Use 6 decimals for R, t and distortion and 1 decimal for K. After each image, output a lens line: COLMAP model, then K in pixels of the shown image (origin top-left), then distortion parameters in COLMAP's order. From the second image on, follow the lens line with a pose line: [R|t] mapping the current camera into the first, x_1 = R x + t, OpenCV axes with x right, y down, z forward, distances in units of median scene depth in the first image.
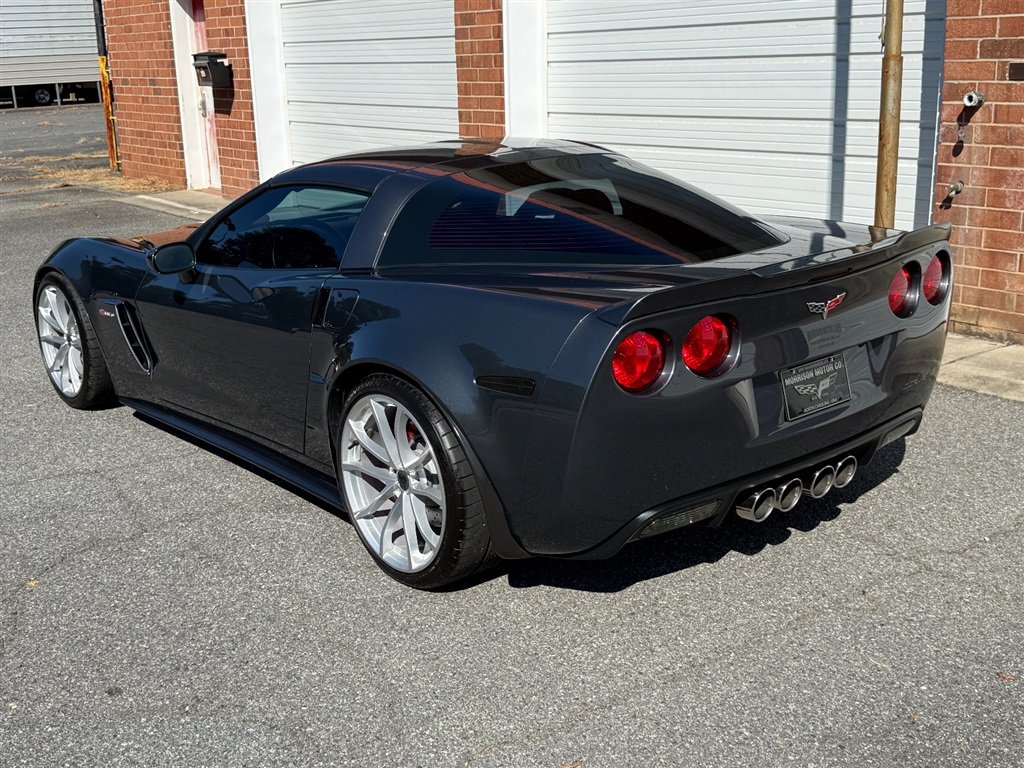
lens RADIAL K [[1251.1, 0, 510.7], [0, 1251.1, 394.5], [0, 0, 1]] dist [0.074392, 0.000000]
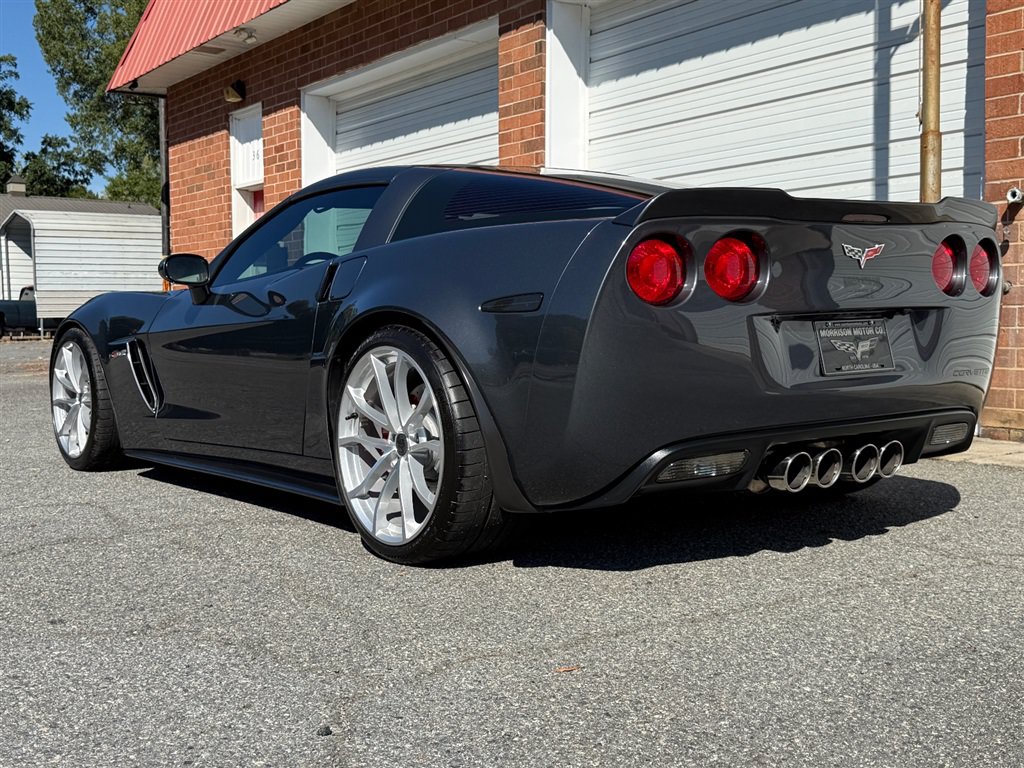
lens RADIAL K [[1251.1, 0, 510.1], [0, 1251.1, 394.3], [0, 0, 1]] dist [0.074392, 0.000000]
pose [[0.998765, 0.025896, -0.042404, 0.018139], [-0.034167, 0.977584, -0.207756, 0.127736], [0.036073, 0.208948, 0.977261, 0.057976]]
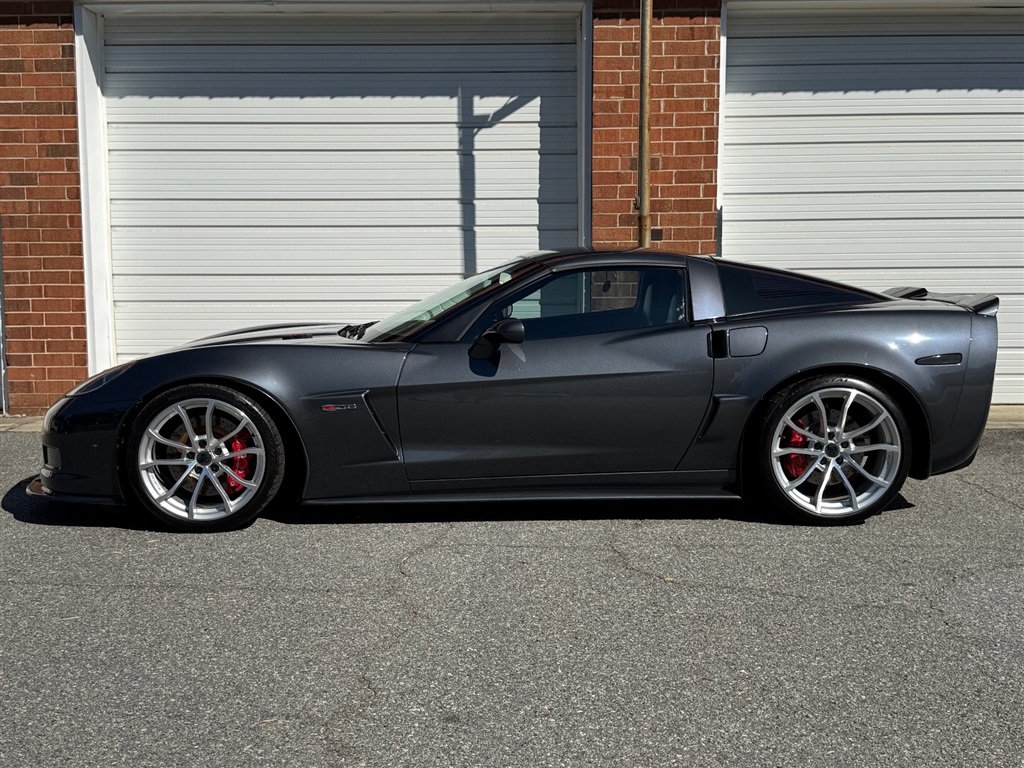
lens RADIAL K [[1251.1, 0, 511.7], [0, 1251.1, 377.3], [0, 0, 1]] dist [0.074392, 0.000000]
pose [[0.604858, -0.034544, 0.795584, -0.867307], [0.195813, 0.974836, -0.106543, 0.041405], [-0.771884, 0.220229, 0.596402, 0.238585]]
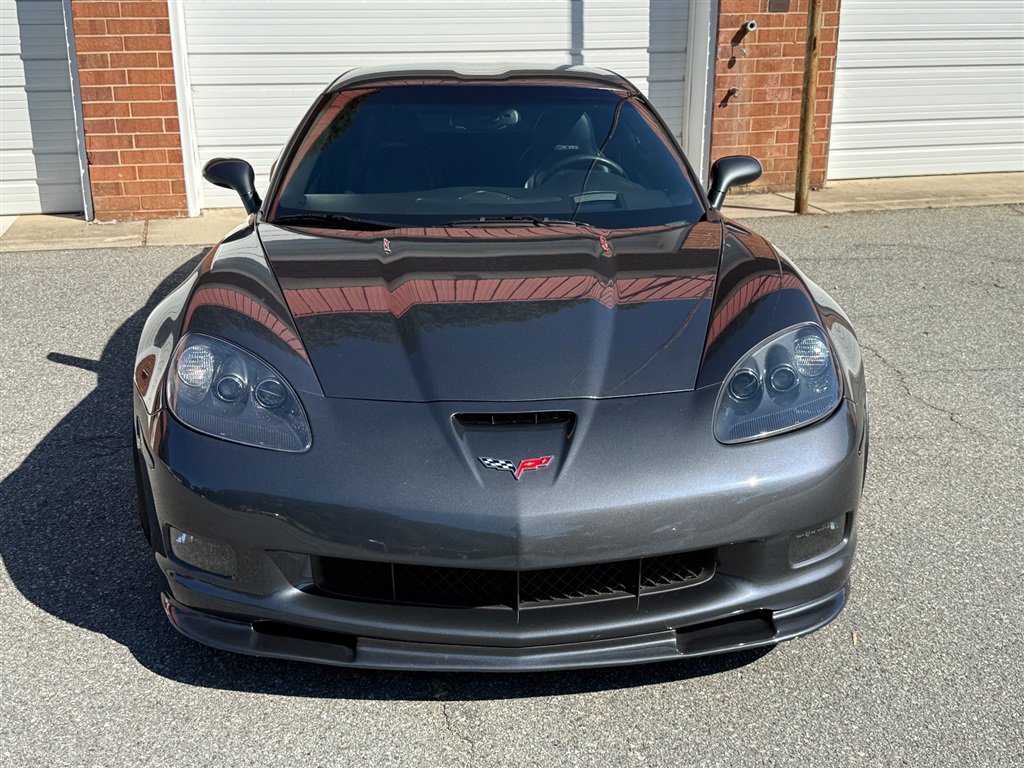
lens RADIAL K [[1251.1, 0, 488.5], [0, 1251.1, 376.4], [0, 0, 1]] dist [0.074392, 0.000000]
pose [[0.393242, -0.236594, 0.888473, -1.080187], [0.235832, 0.959952, 0.151248, -0.133585], [-0.888675, 0.150053, 0.433290, 0.677128]]
